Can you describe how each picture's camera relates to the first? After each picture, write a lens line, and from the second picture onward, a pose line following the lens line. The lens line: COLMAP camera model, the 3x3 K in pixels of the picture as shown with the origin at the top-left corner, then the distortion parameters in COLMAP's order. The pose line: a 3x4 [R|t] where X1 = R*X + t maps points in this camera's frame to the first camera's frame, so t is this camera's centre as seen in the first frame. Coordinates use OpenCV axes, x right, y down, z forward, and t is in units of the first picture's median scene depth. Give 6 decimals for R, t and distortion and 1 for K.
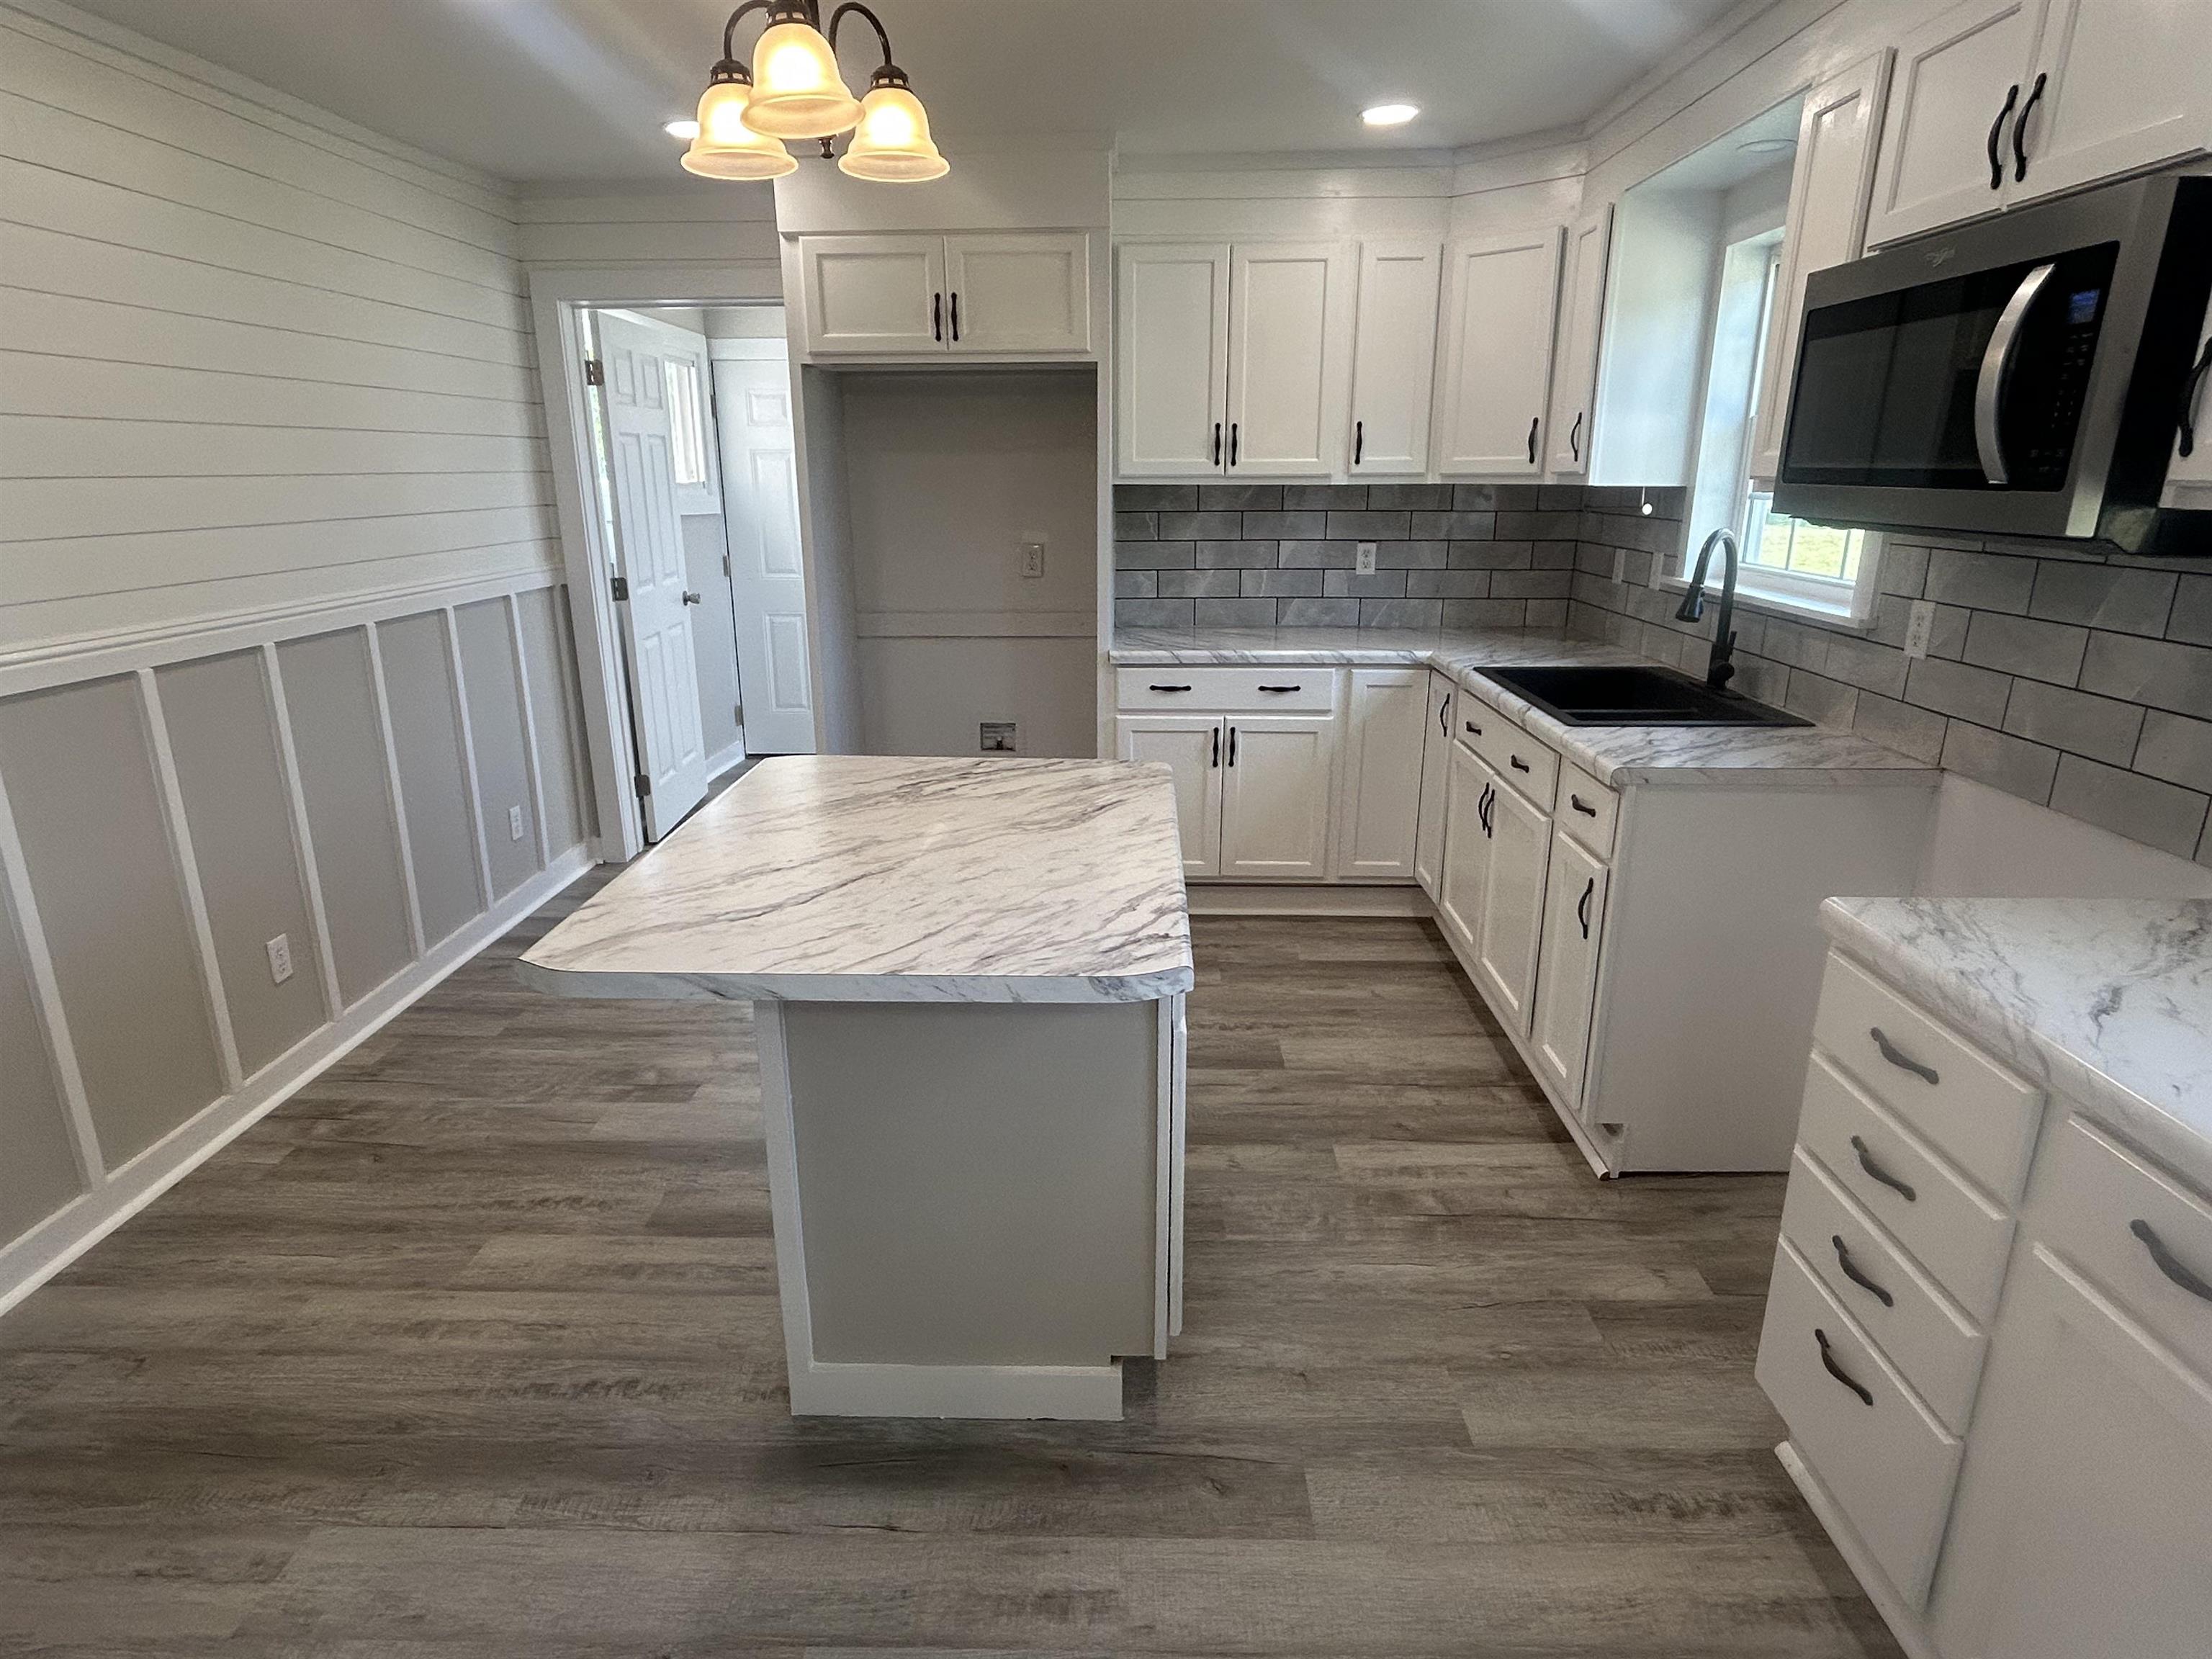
lens RADIAL K [[1221.0, 0, 1101.6], [0, 1221.0, 831.5], [0, 0, 1]] dist [-0.002870, 0.002707]
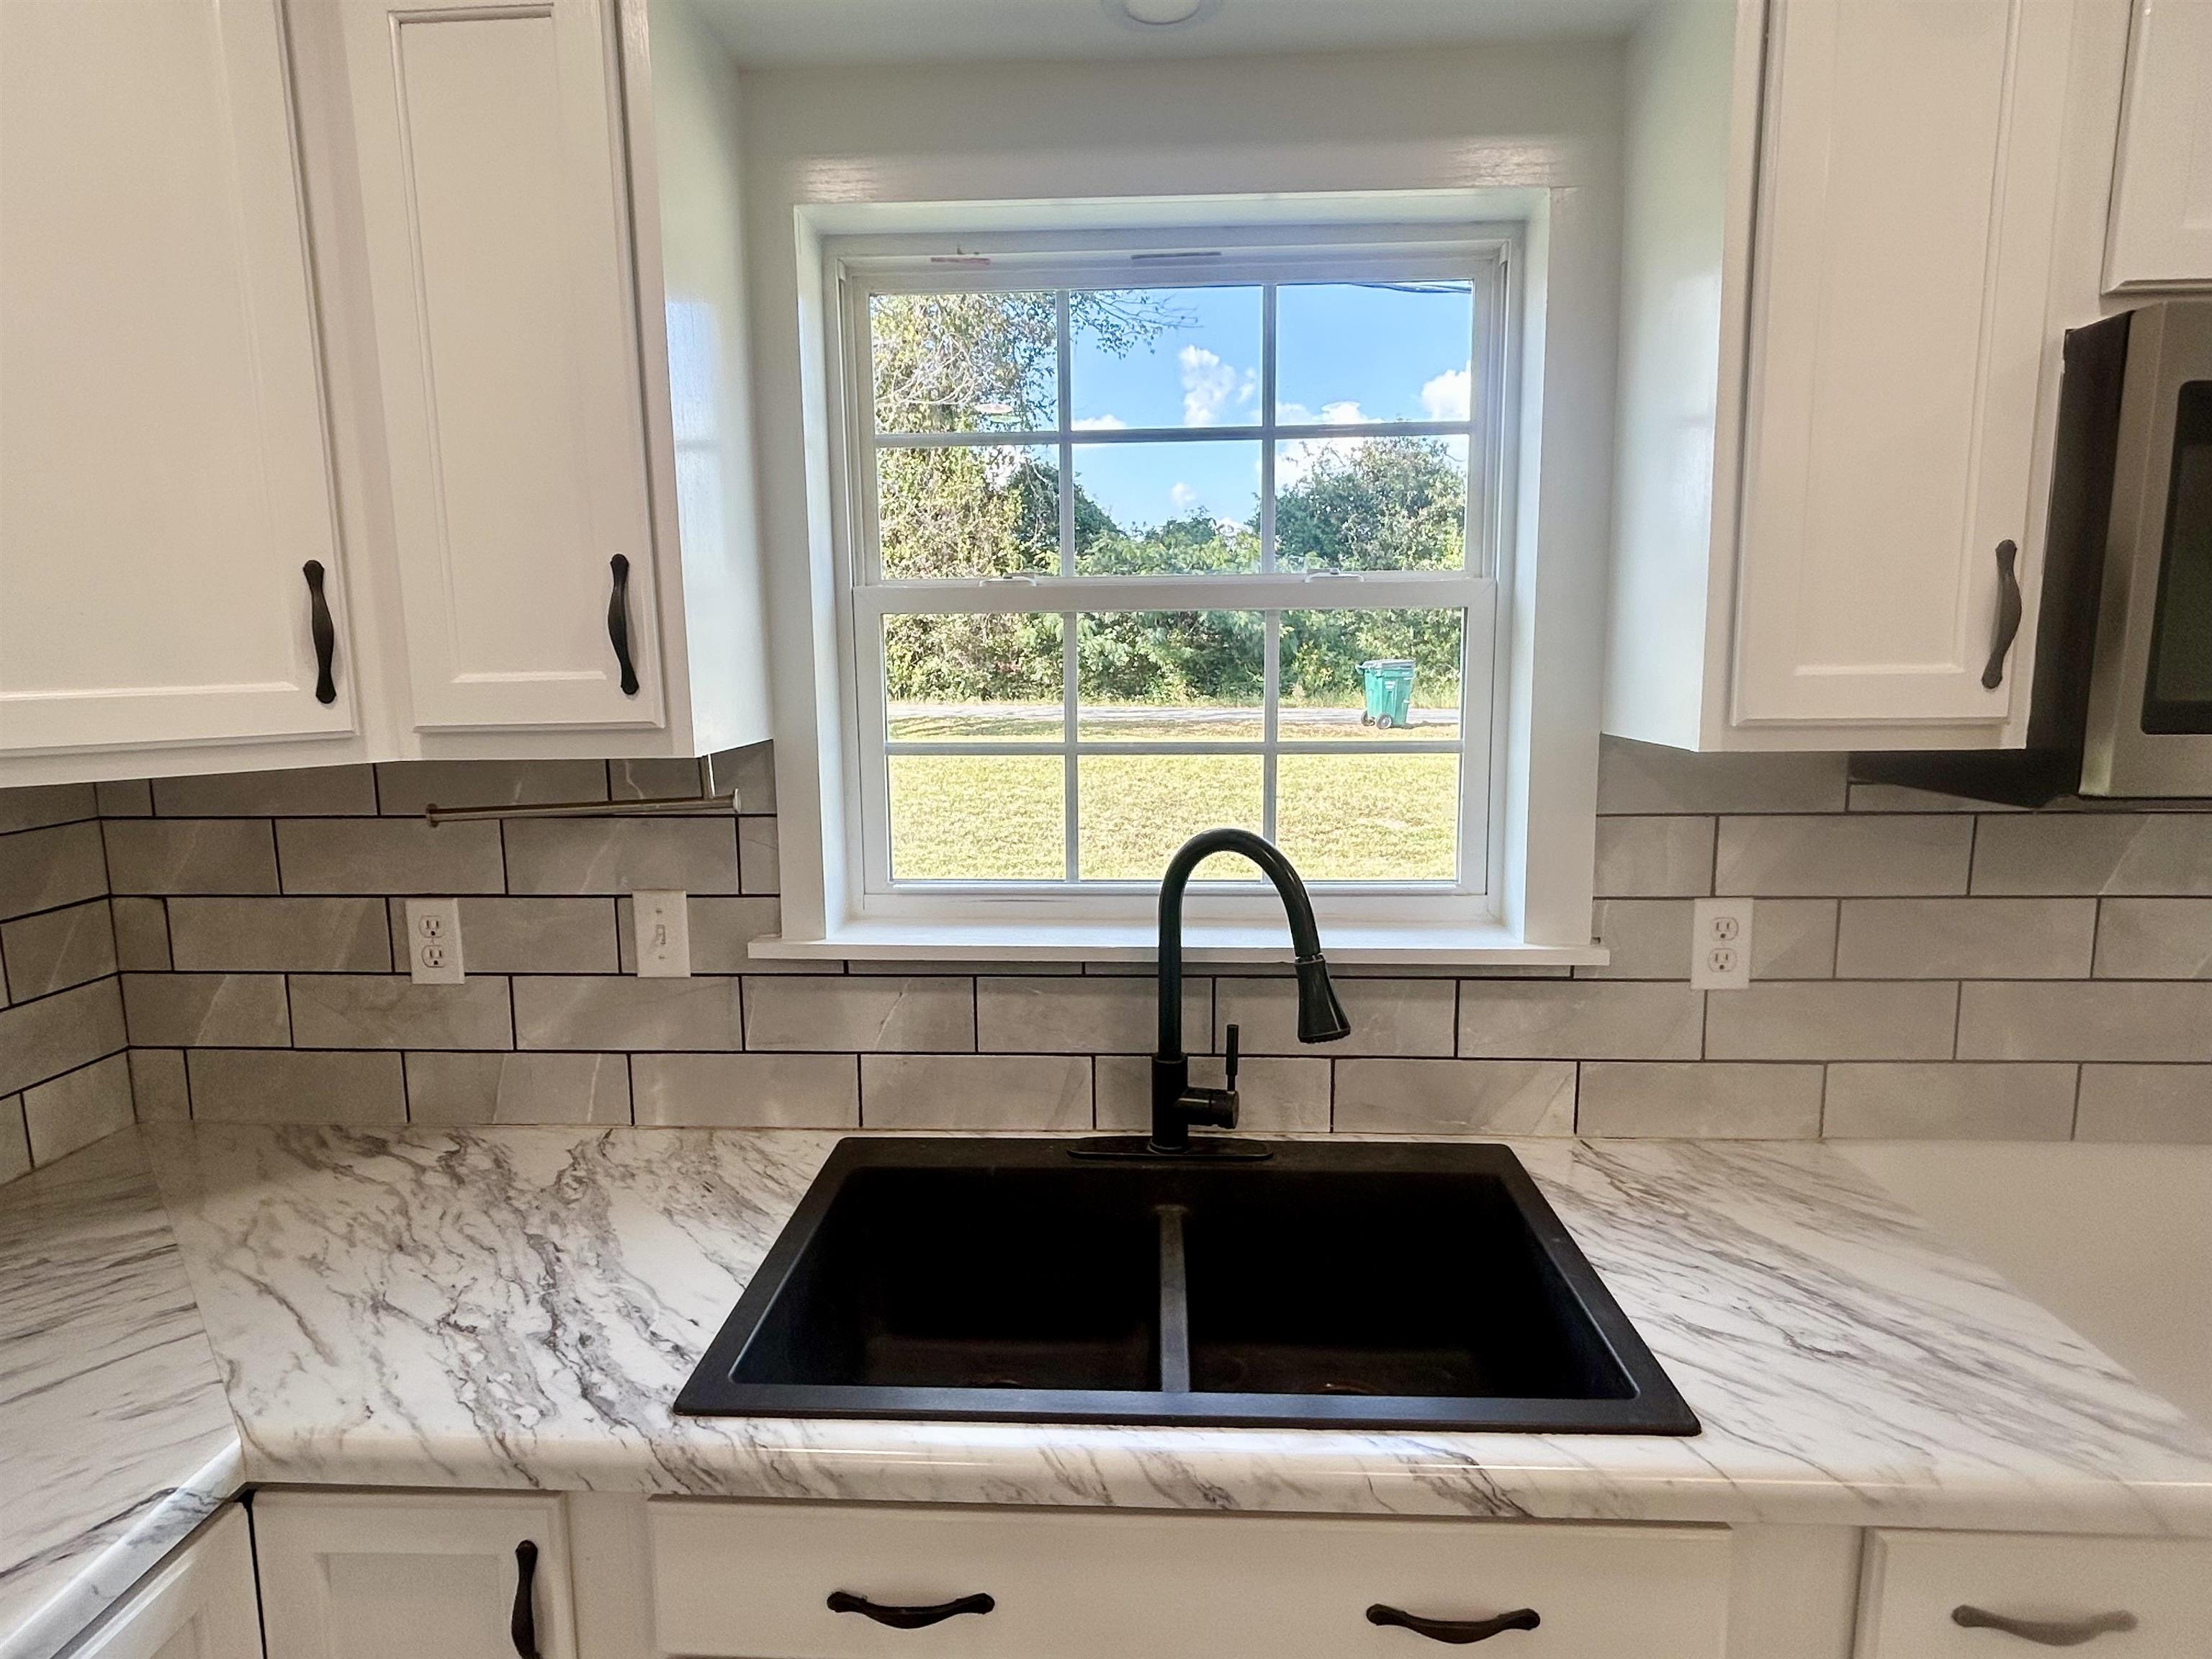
lens RADIAL K [[1221.0, 0, 1099.3], [0, 1221.0, 813.9], [0, 0, 1]] dist [-0.002870, 0.002707]
pose [[0.015772, -0.122601, 0.992331, 0.065663], [0.291949, 0.949770, 0.112703, -0.350940], [-0.956304, 0.287933, 0.050773, 1.134784]]
